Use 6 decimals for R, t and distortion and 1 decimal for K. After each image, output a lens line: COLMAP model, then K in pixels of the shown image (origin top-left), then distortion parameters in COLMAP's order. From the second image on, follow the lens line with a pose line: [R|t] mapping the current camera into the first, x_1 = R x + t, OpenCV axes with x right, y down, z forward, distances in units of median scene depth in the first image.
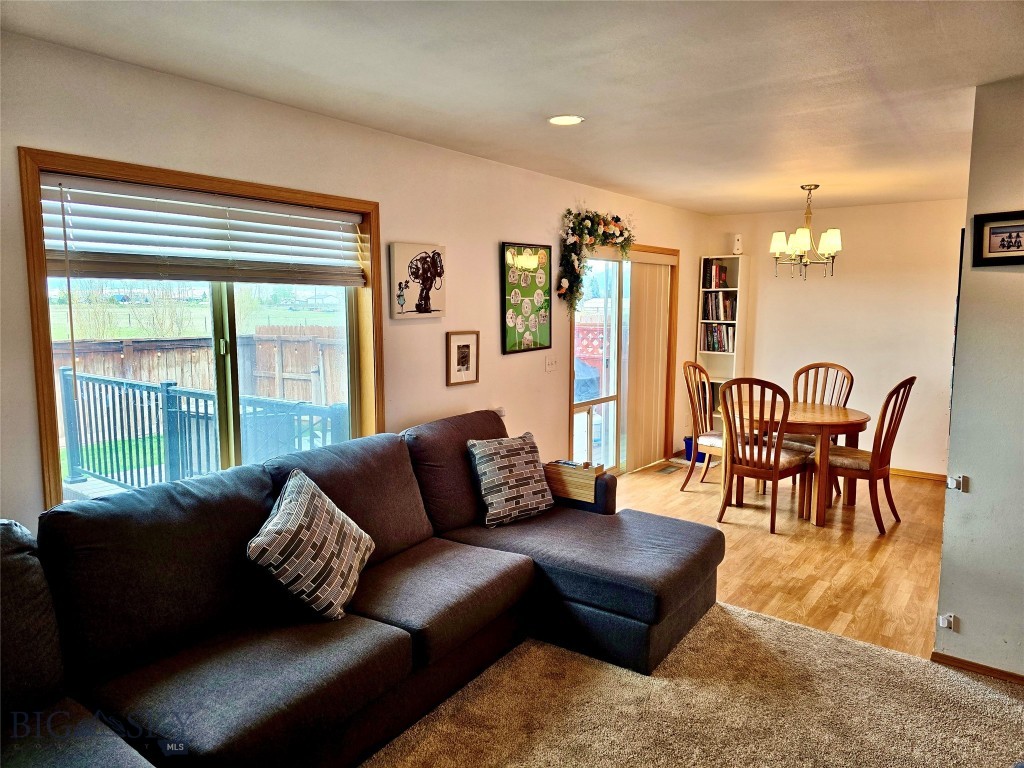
lens RADIAL K [[675.7, 0, 509.7], [0, 675.7, 379.2], [0, 0, 1]] dist [0.026067, -0.000435]
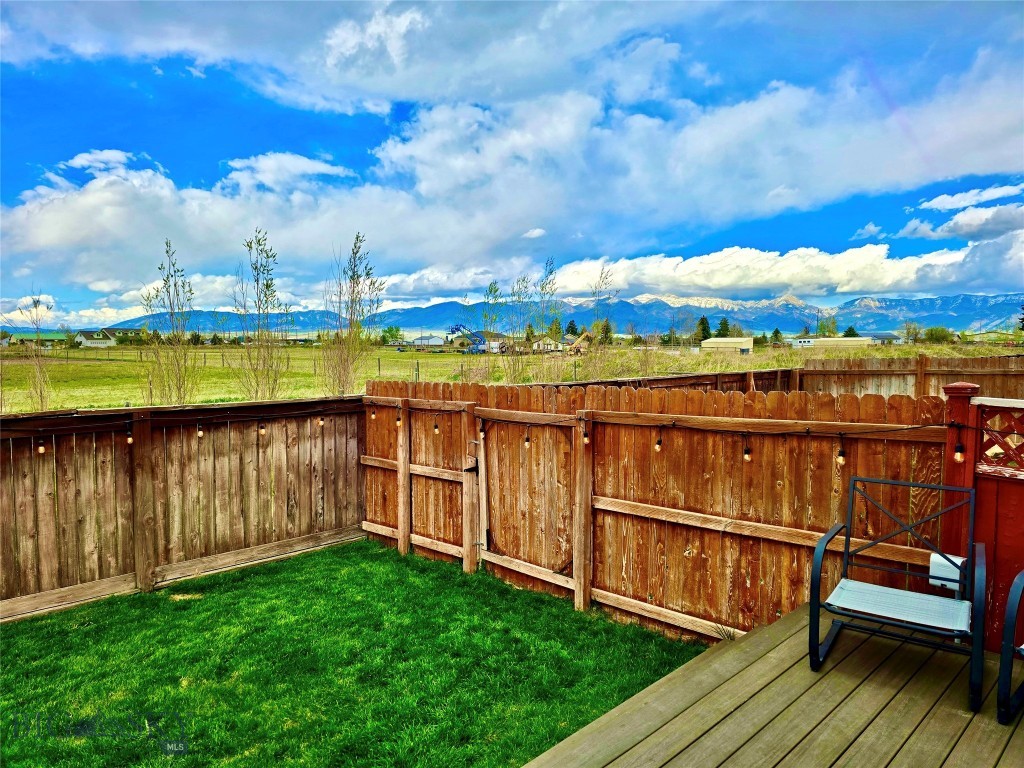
lens RADIAL K [[675.7, 0, 509.7], [0, 675.7, 379.2], [0, 0, 1]] dist [0.026067, -0.000435]
pose [[0.989166, 0.010027, -0.146456, -0.176955], [-0.018881, 0.998068, -0.059187, -0.050828], [0.145580, 0.061311, 0.987445, 0.465744]]
